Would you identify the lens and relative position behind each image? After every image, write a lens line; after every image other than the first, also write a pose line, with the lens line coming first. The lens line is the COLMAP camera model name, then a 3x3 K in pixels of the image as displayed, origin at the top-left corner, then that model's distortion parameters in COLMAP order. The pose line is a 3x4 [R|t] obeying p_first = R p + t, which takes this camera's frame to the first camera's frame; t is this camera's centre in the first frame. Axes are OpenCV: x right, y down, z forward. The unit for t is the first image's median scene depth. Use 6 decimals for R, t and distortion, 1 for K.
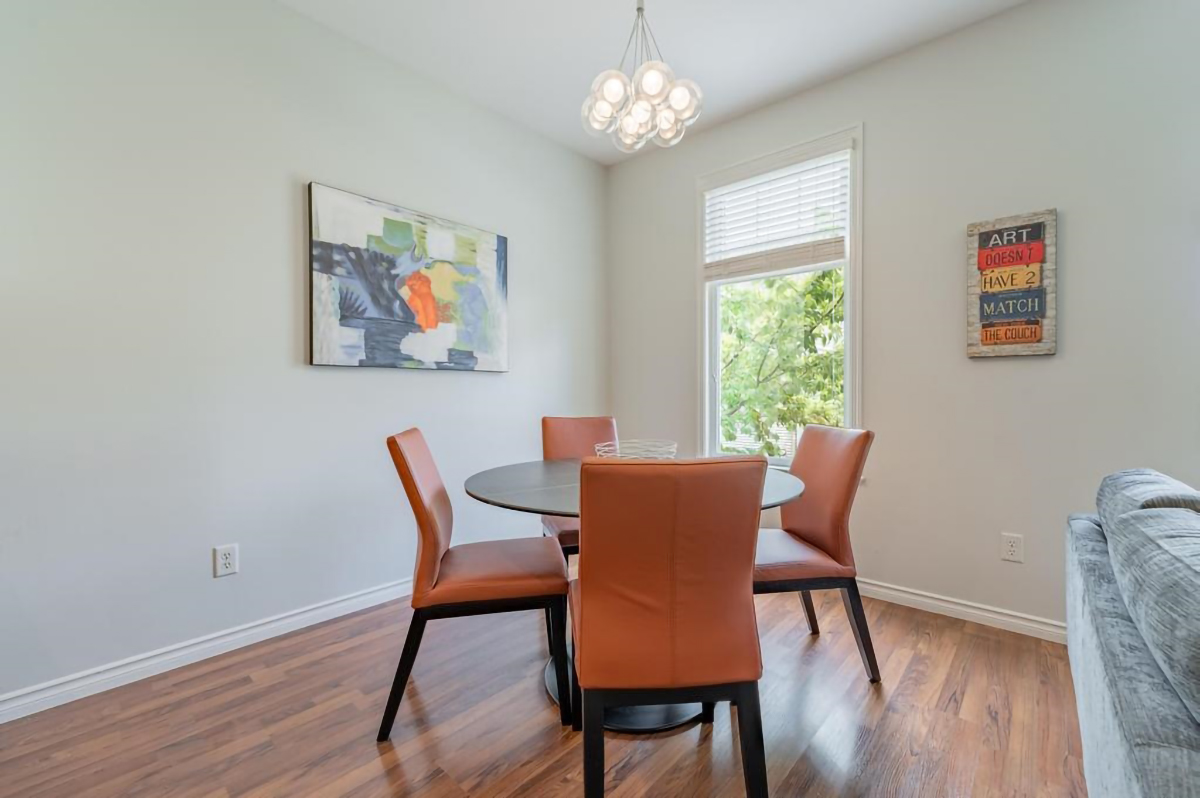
lens RADIAL K [[504.8, 0, 608.8], [0, 504.8, 397.8], [0, 0, 1]] dist [0.001678, -0.000136]
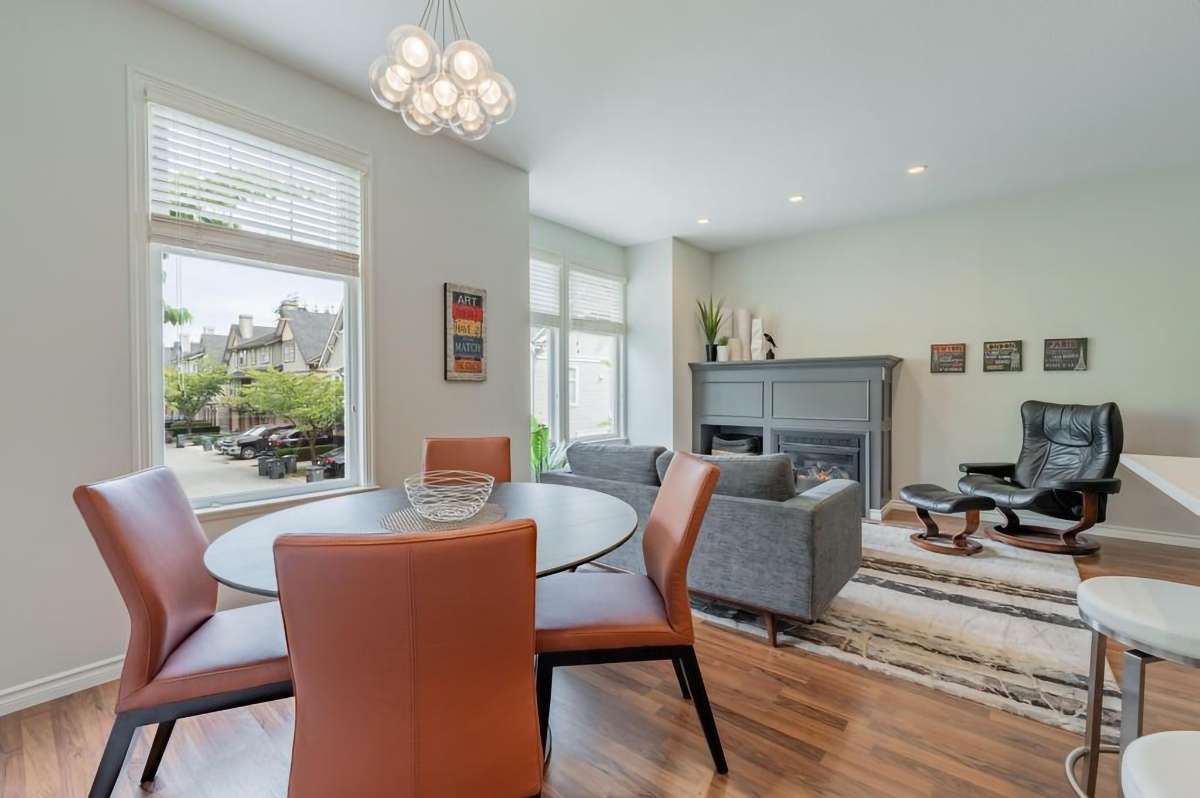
lens RADIAL K [[504.8, 0, 608.8], [0, 504.8, 397.8], [0, 0, 1]] dist [0.001678, -0.000136]
pose [[-0.032242, -0.007367, 0.999453, -0.617007], [0.012216, 0.999895, 0.007764, -0.034122], [-0.999405, 0.012460, -0.032149, 0.563249]]
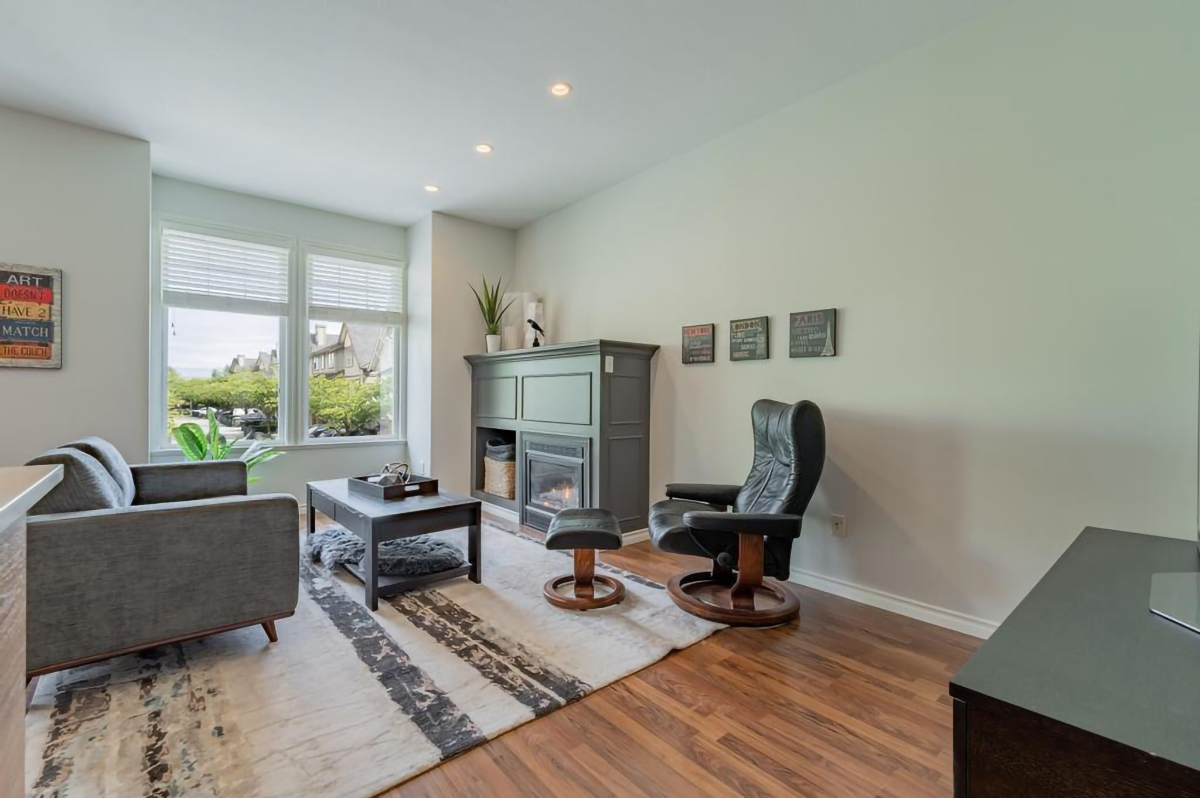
lens RADIAL K [[512.2, 0, 575.7], [0, 512.2, 400.6], [0, 0, 1]] dist [-0.001652, 0.000344]
pose [[0.176870, 0.000920, 0.984234, -0.266116], [-0.000156, 1.000000, -0.000906, 0.007042], [-0.984234, 0.000007, 0.176870, -0.623341]]
